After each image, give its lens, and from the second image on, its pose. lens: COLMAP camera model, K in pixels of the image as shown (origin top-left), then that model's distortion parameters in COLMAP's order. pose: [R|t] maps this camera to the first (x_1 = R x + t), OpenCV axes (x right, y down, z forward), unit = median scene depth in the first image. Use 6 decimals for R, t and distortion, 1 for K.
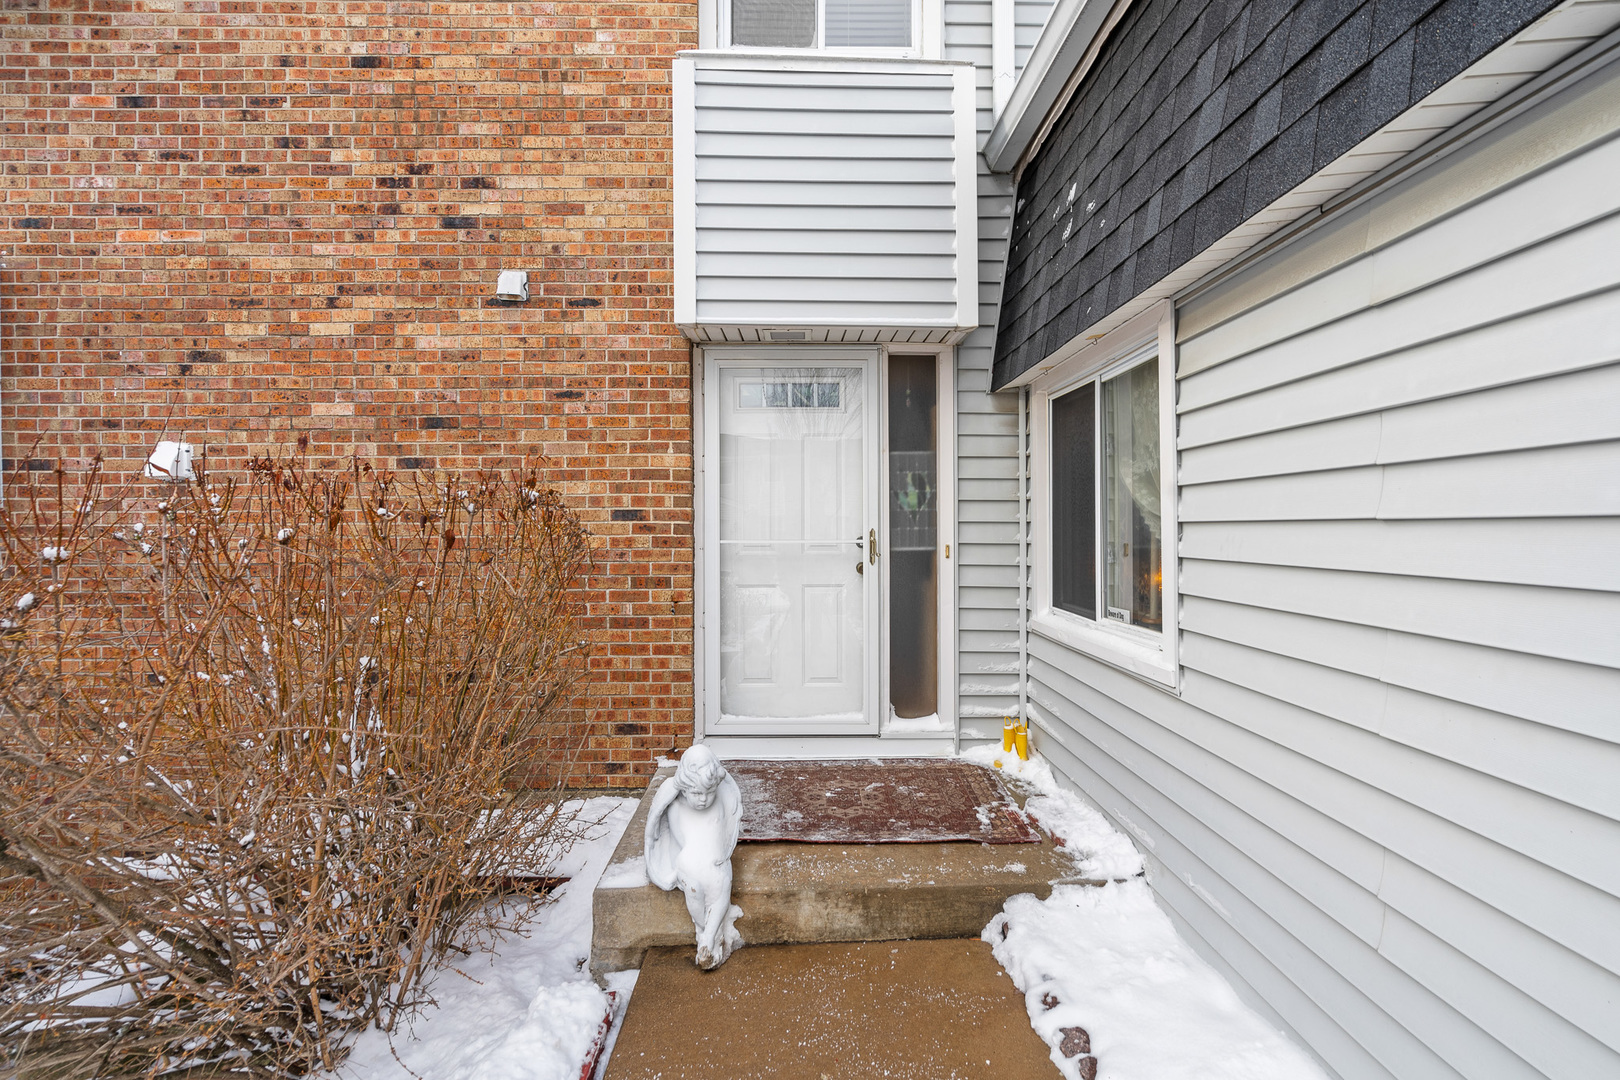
lens RADIAL K [[761.6, 0, 842.1], [0, 761.6, 529.9], [0, 0, 1]] dist [-0.005337, 0.001434]
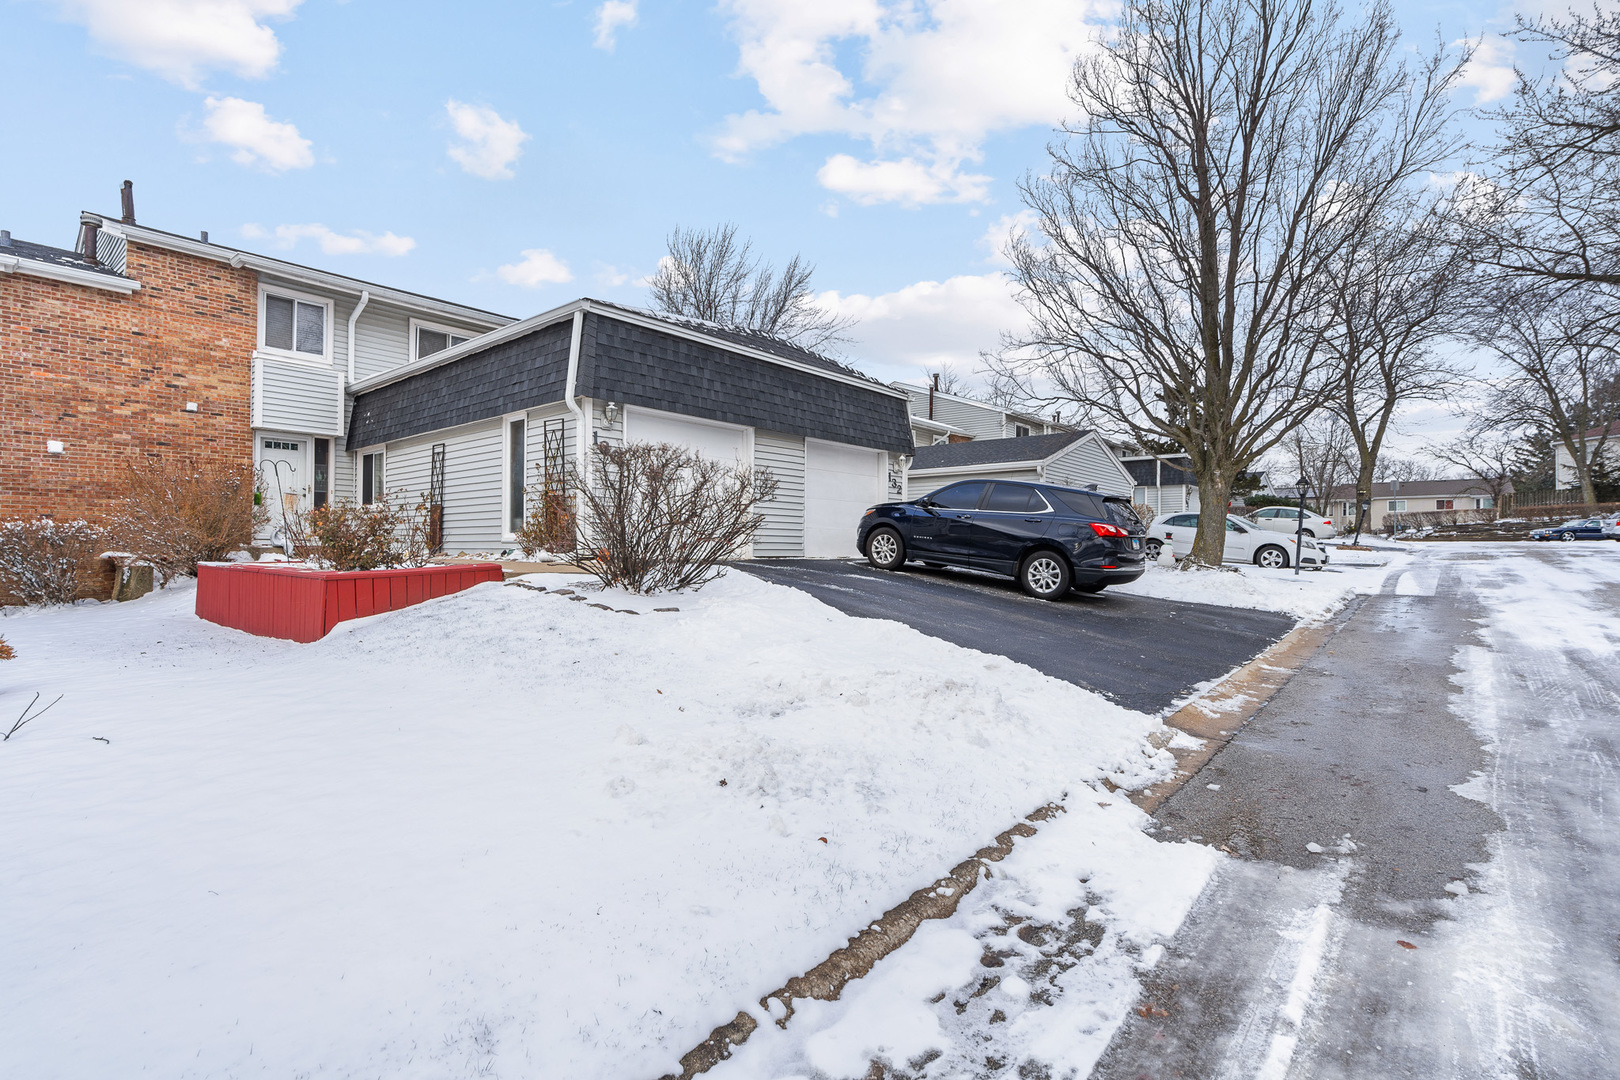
lens RADIAL K [[761.6, 0, 796.9], [0, 761.6, 547.8], [0, 0, 1]] dist [-0.005337, 0.001434]
pose [[0.713315, 0.013672, 0.700711, -0.883334], [-0.023809, 0.999705, 0.004731, 0.240549], [-0.700439, -0.020058, 0.713430, -3.427634]]
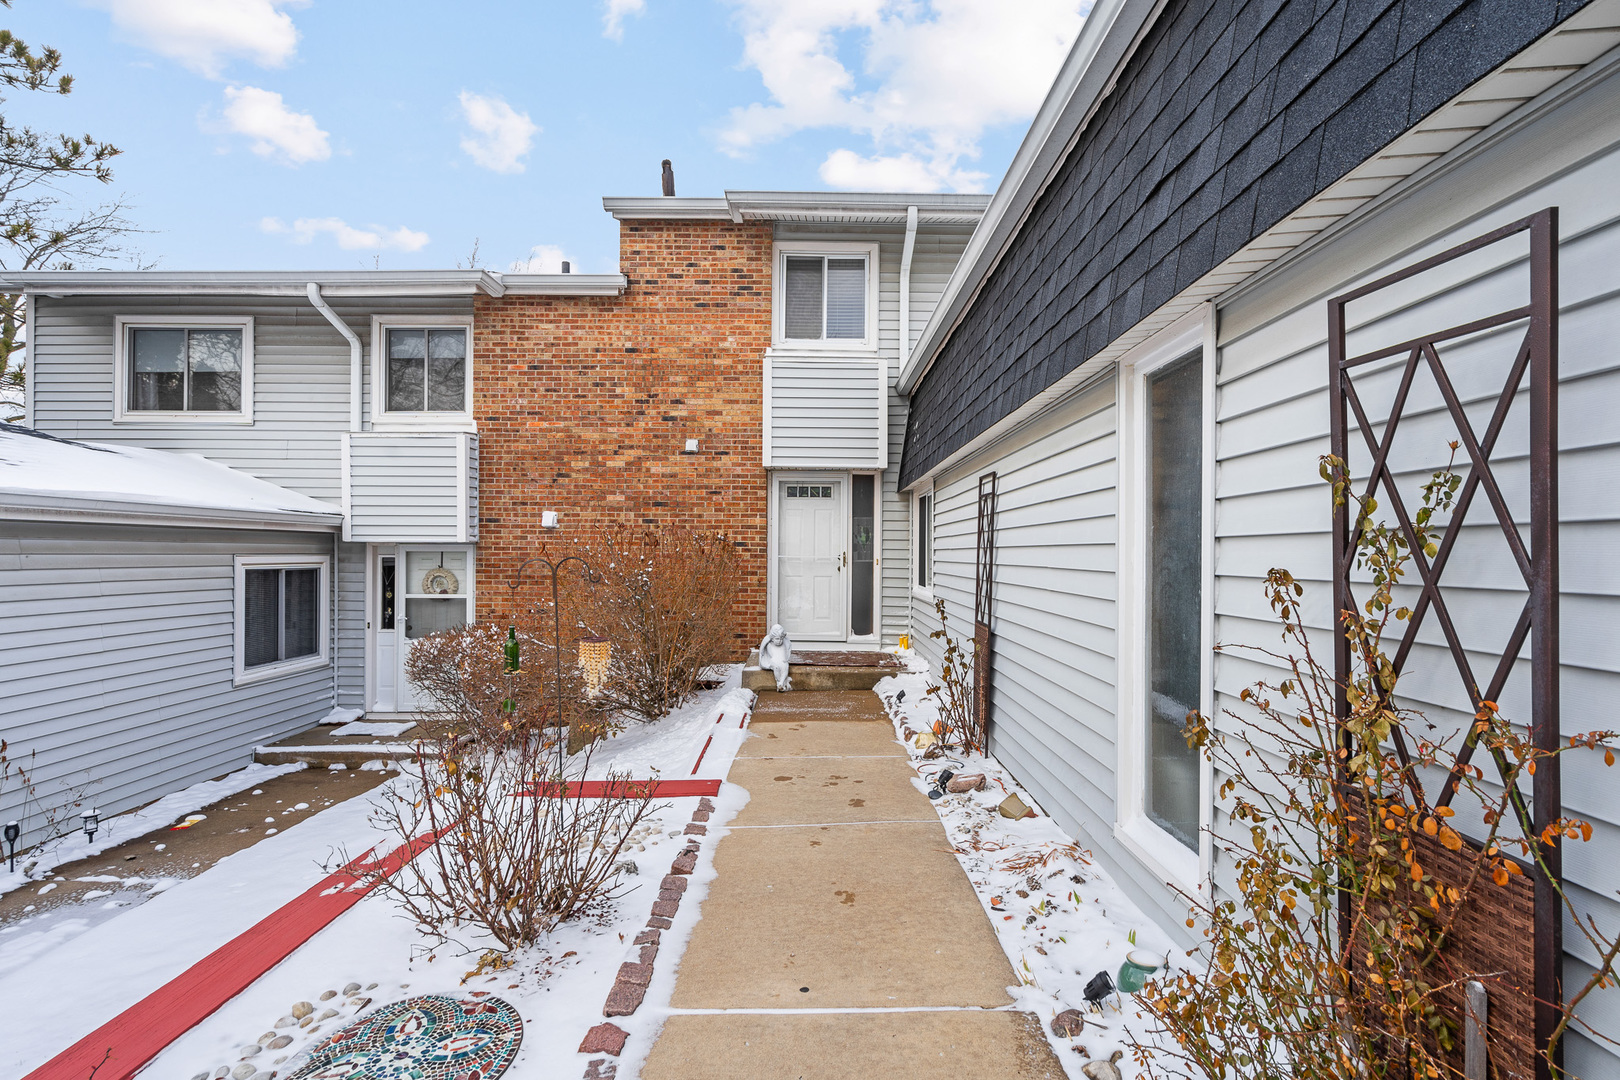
lens RADIAL K [[761.6, 0, 821.1], [0, 761.6, 544.3], [0, 0, 1]] dist [-0.005337, 0.001434]
pose [[0.998481, 0.012021, -0.053770, 0.094422], [-0.011685, 0.999910, 0.006548, -0.037757], [0.053844, -0.005910, 0.998532, -1.323648]]
